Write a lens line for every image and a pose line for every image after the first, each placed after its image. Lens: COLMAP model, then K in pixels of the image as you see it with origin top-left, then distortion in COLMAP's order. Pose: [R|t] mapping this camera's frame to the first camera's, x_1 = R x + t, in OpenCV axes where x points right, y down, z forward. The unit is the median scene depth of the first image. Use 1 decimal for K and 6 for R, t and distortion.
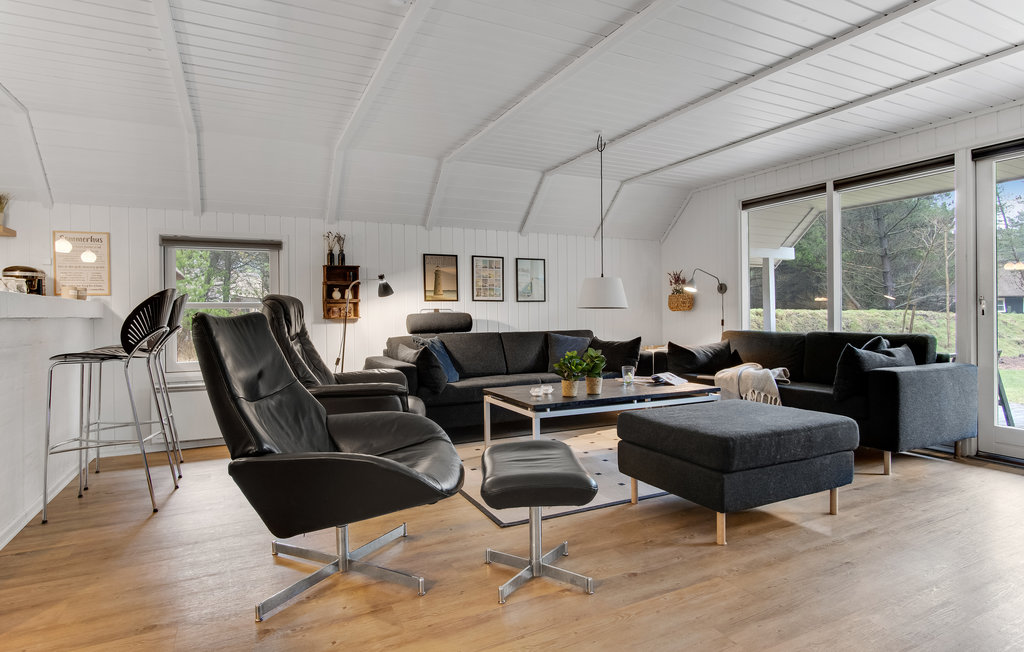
lens RADIAL K [[549.9, 0, 506.6], [0, 549.9, 310.7], [0, 0, 1]] dist [-0.018044, -0.000364]
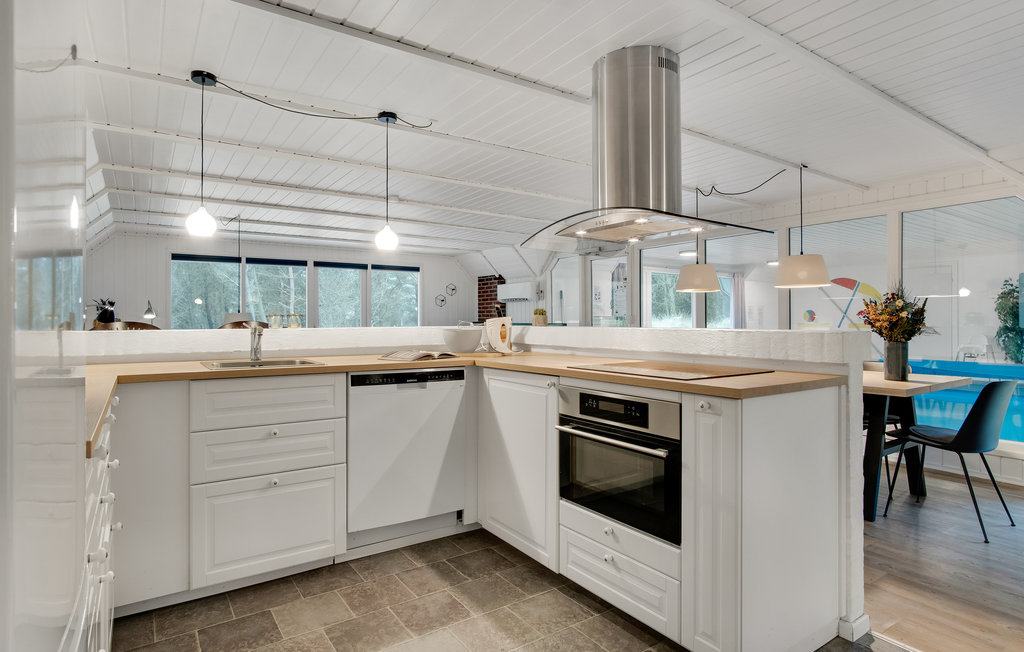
lens RADIAL K [[546.1, 0, 511.6], [0, 546.1, 307.9], [0, 0, 1]] dist [-0.014109, 0.001547]
pose [[-0.142313, 0.030786, 0.989343, -1.184534], [0.000976, 0.999520, -0.030963, -0.020753], [-0.989821, -0.003441, -0.142274, 0.383762]]
